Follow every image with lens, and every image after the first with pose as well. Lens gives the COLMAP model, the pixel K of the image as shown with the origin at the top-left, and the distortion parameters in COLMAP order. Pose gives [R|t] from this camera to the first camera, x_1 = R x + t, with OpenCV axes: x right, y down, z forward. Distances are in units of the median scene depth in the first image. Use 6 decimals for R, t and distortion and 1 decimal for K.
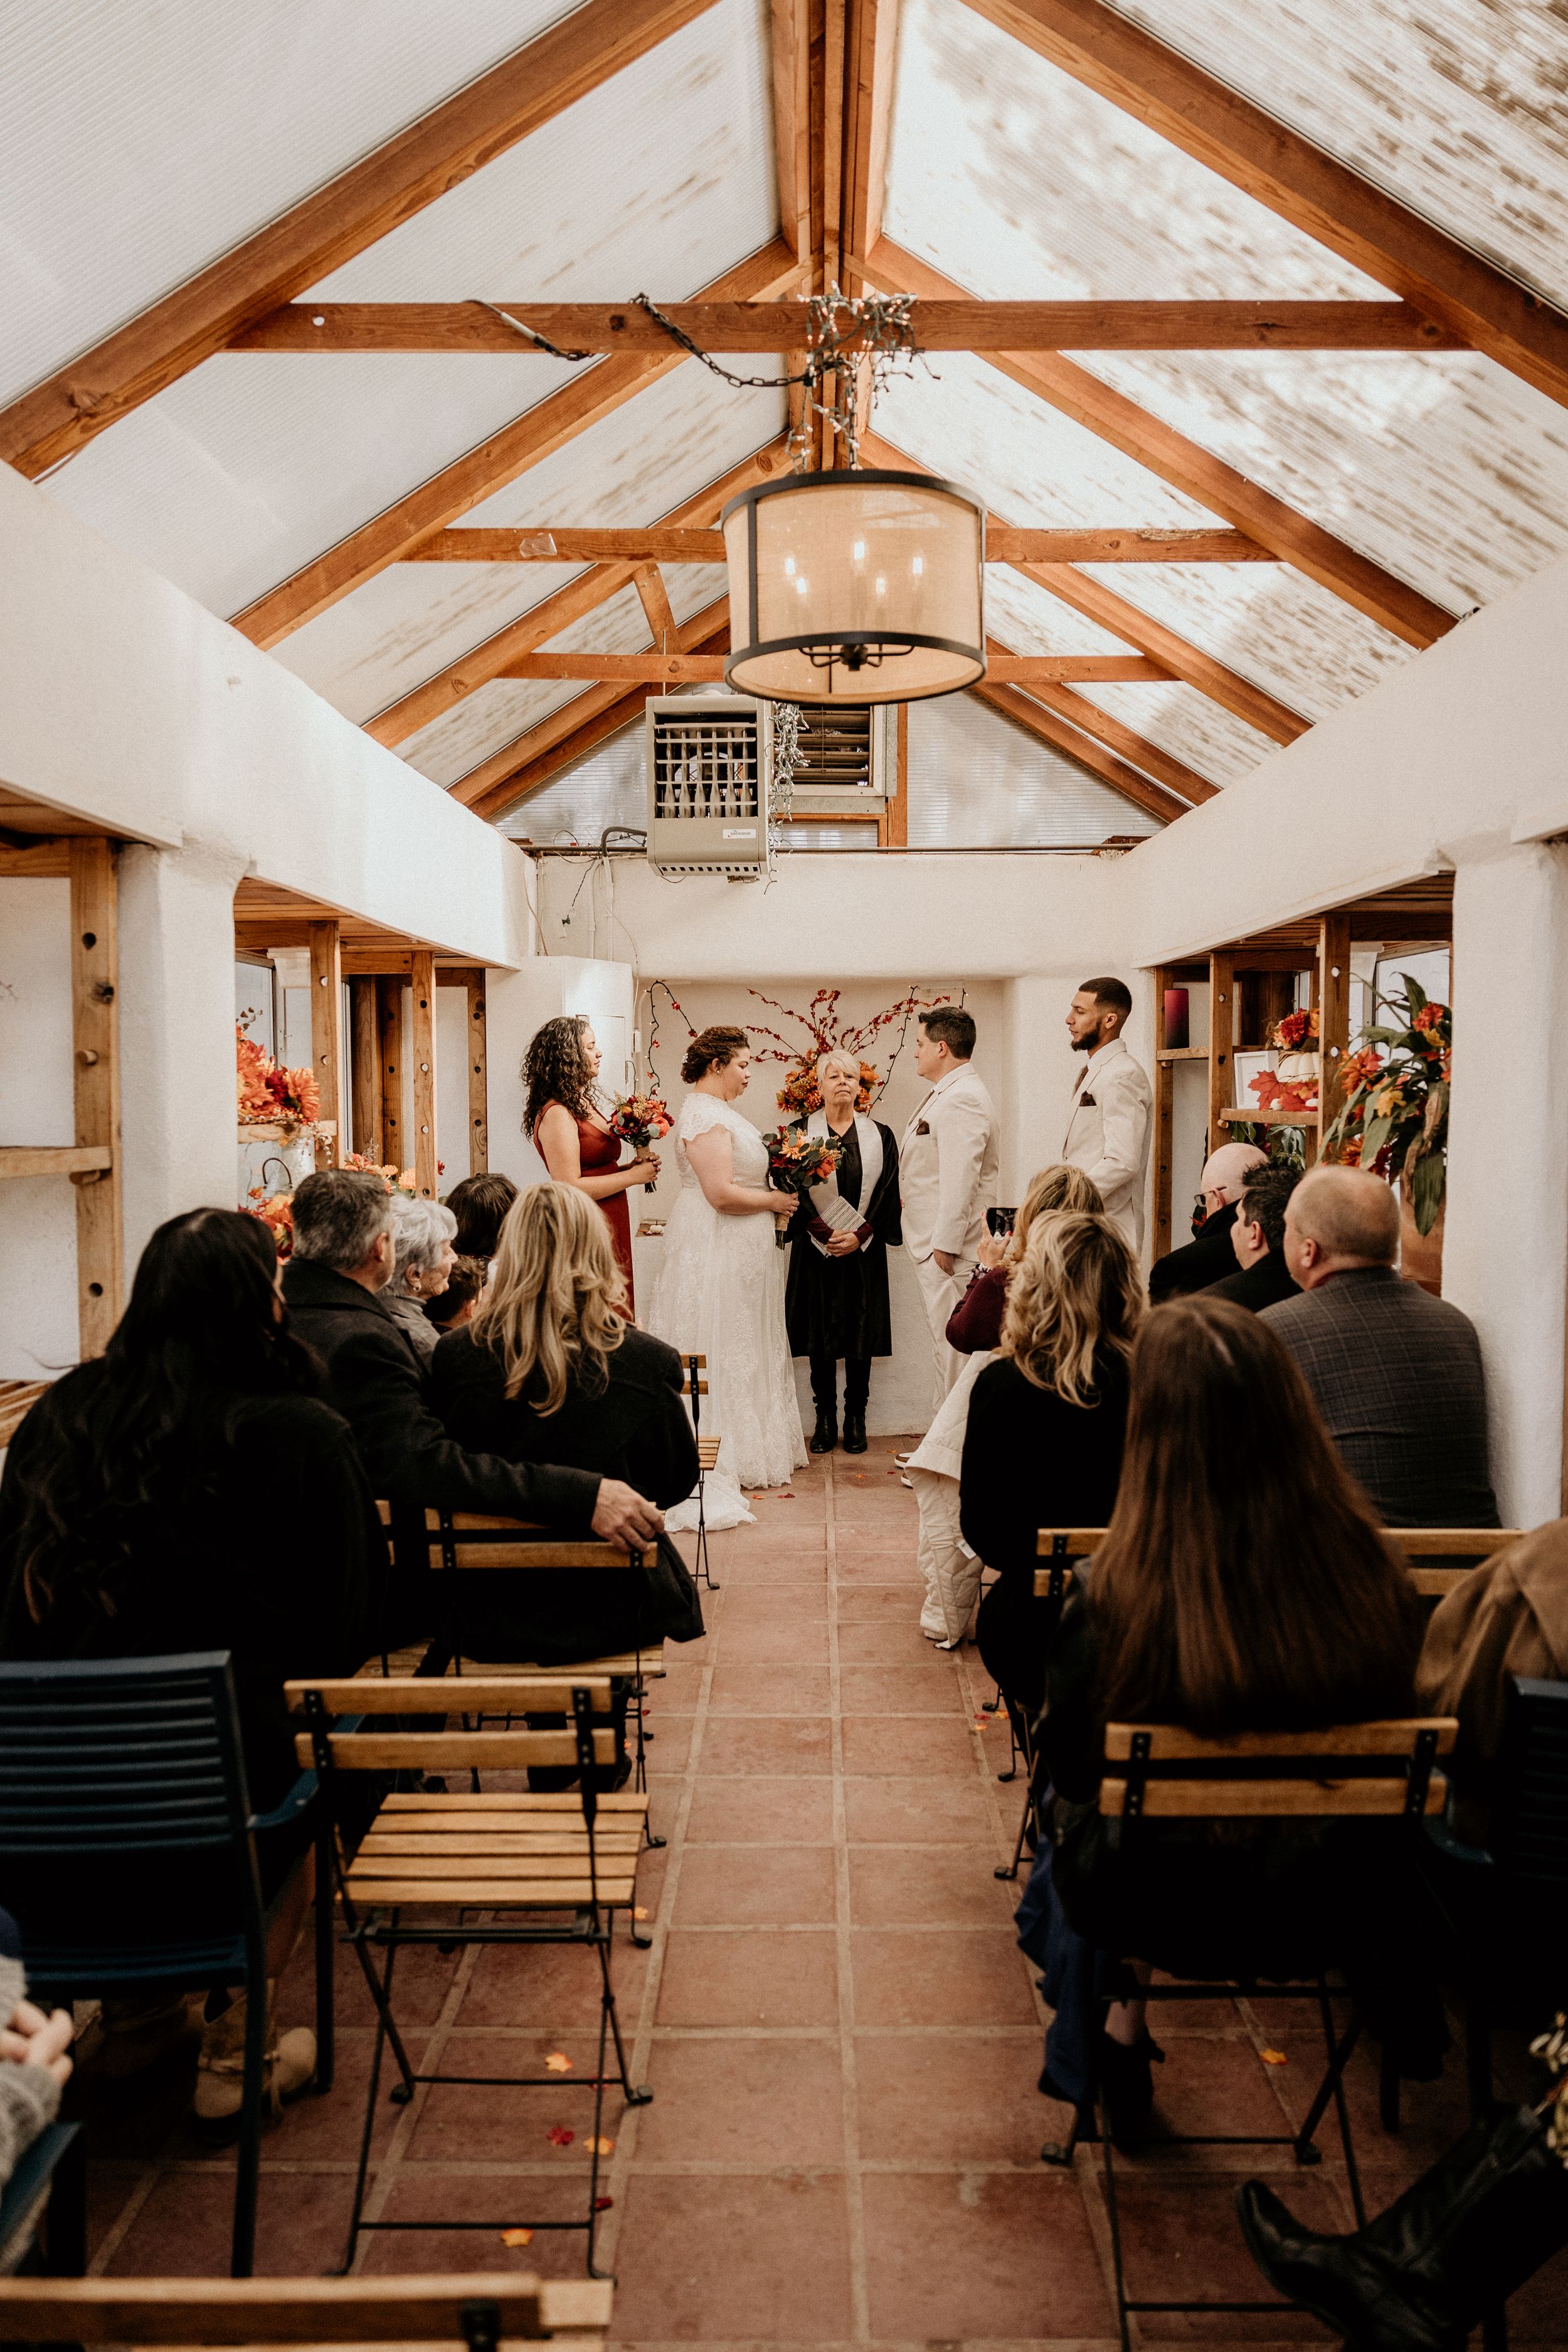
lens RADIAL K [[1597.6, 0, 784.0], [0, 1597.6, 1176.0], [0, 0, 1]] dist [0.008177, -0.001536]
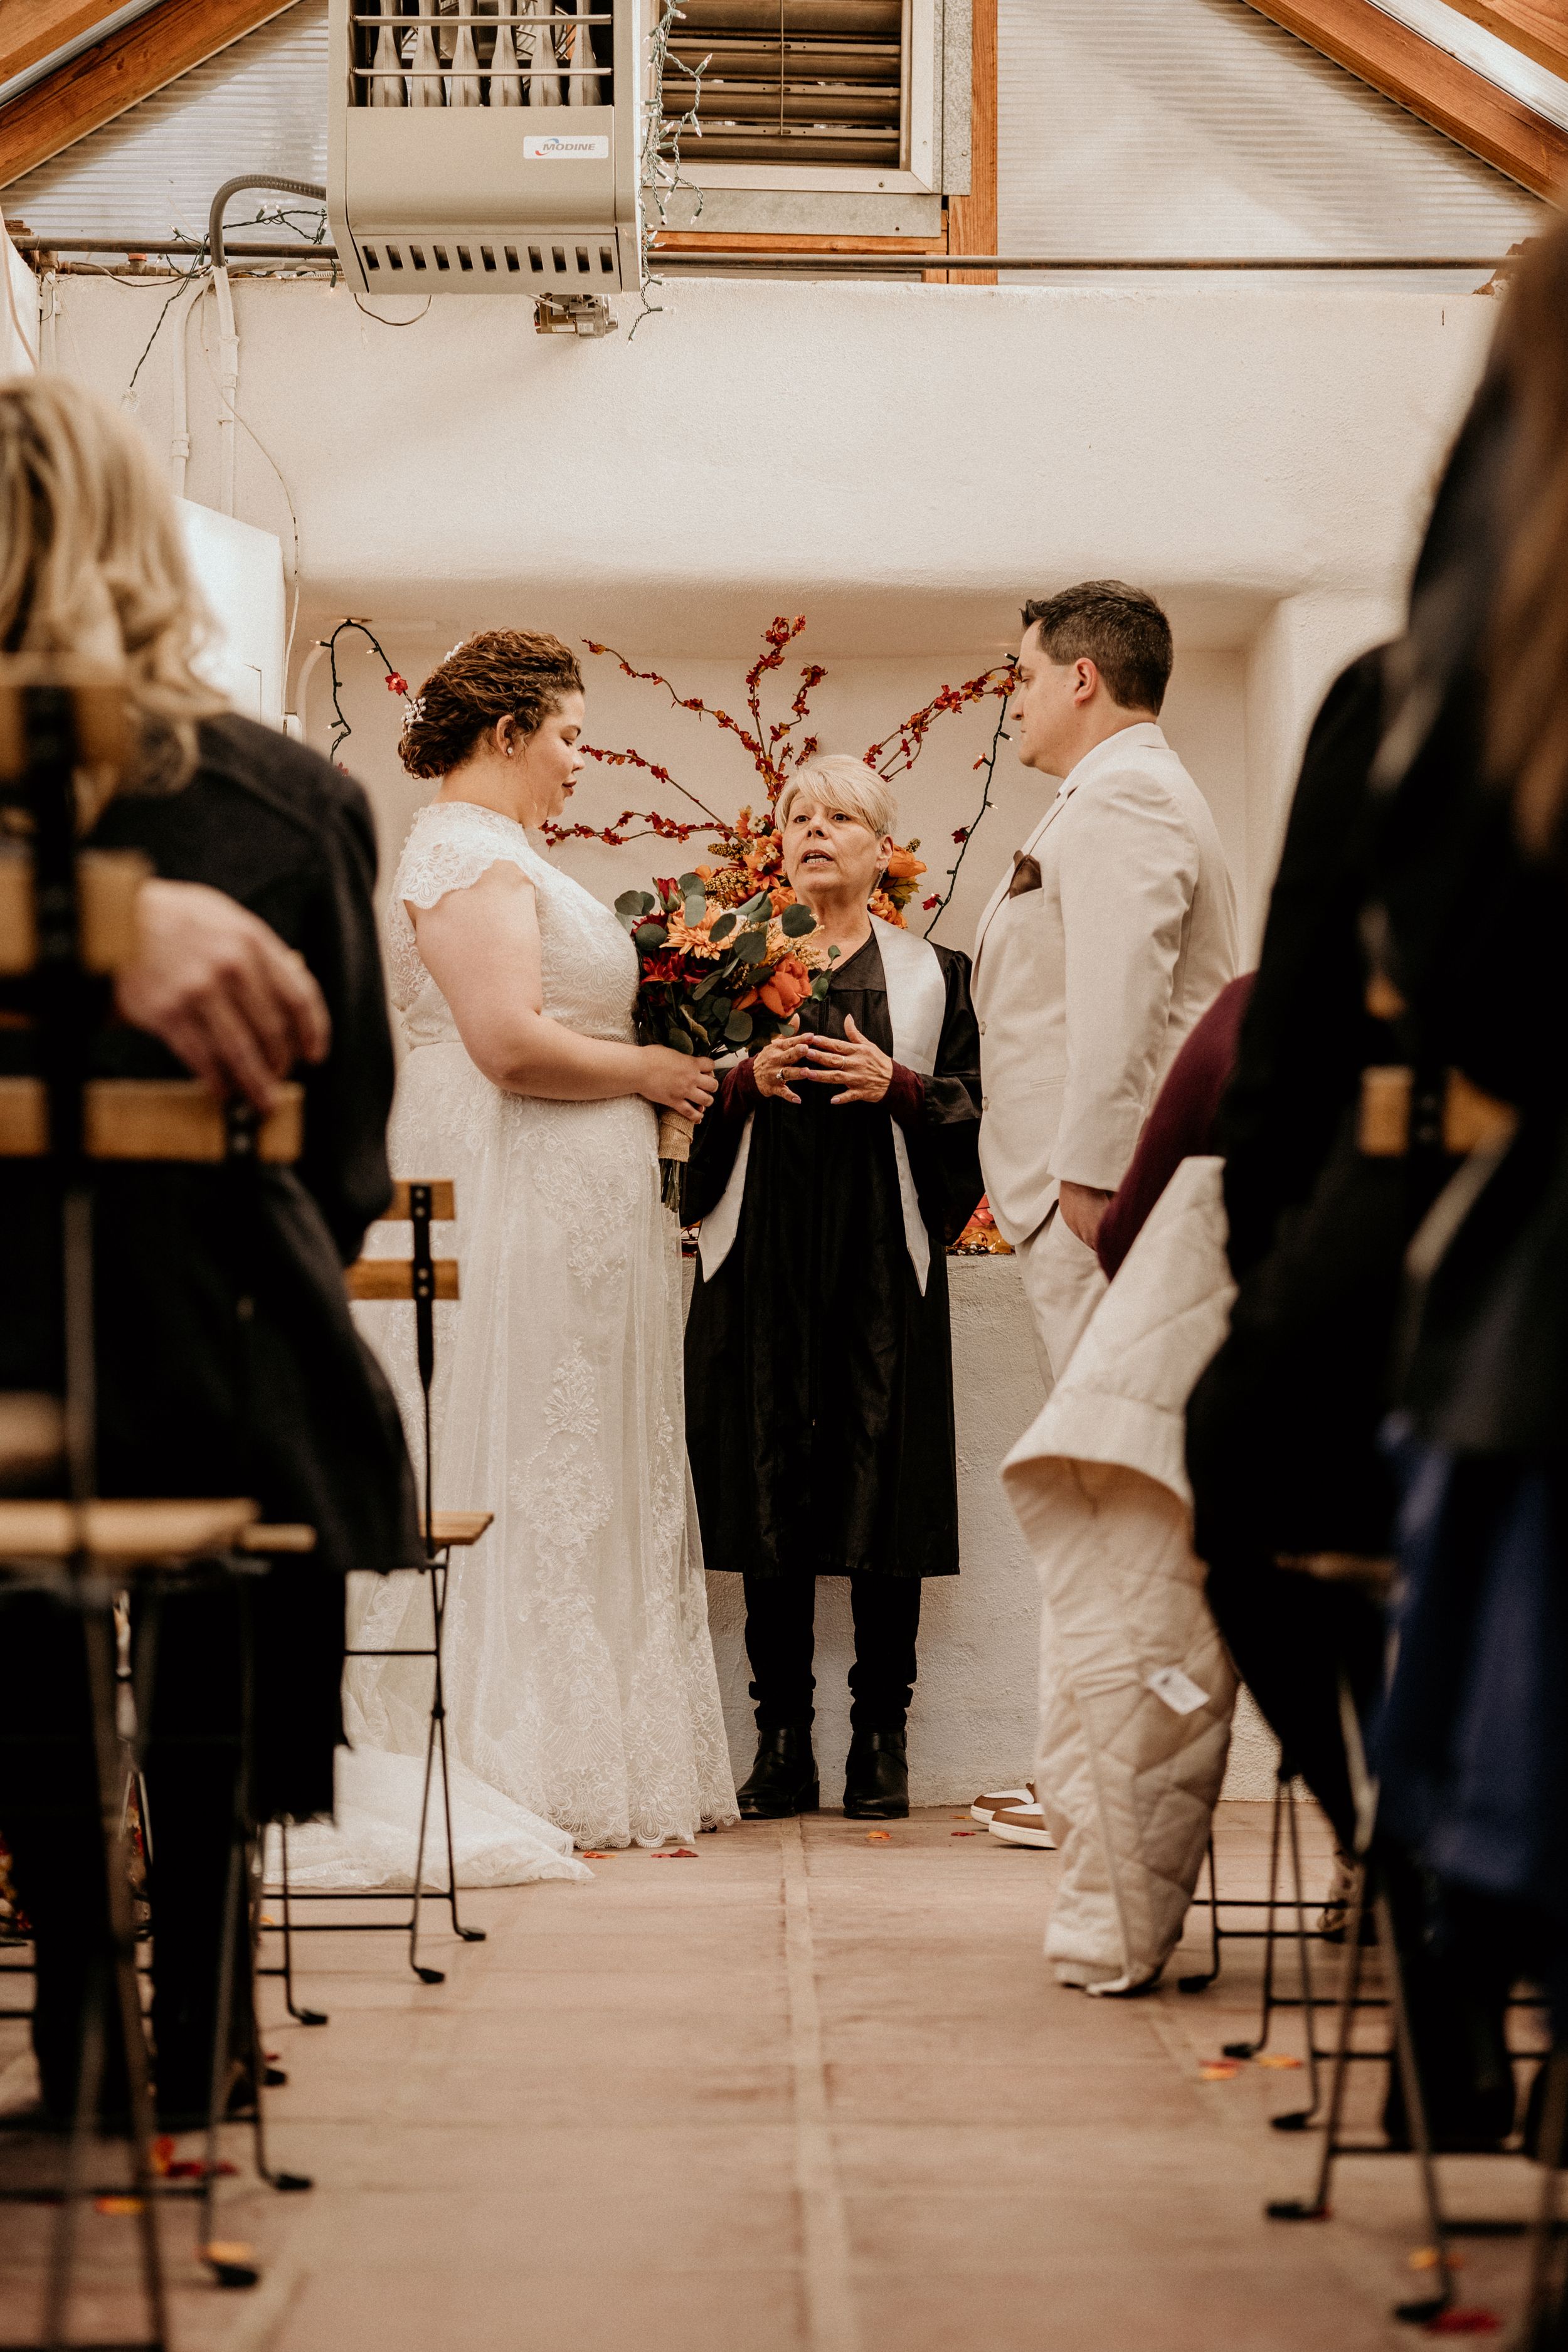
lens RADIAL K [[4097.8, 0, 784.0], [0, 4097.8, 1176.0], [0, 0, 1]] dist [0.014797, 0.144338]
pose [[0.999681, 0.006294, 0.024473, 0.002113], [-0.002633, 0.989157, -0.146840, 0.177777], [-0.025131, 0.146729, 0.988857, 0.051154]]
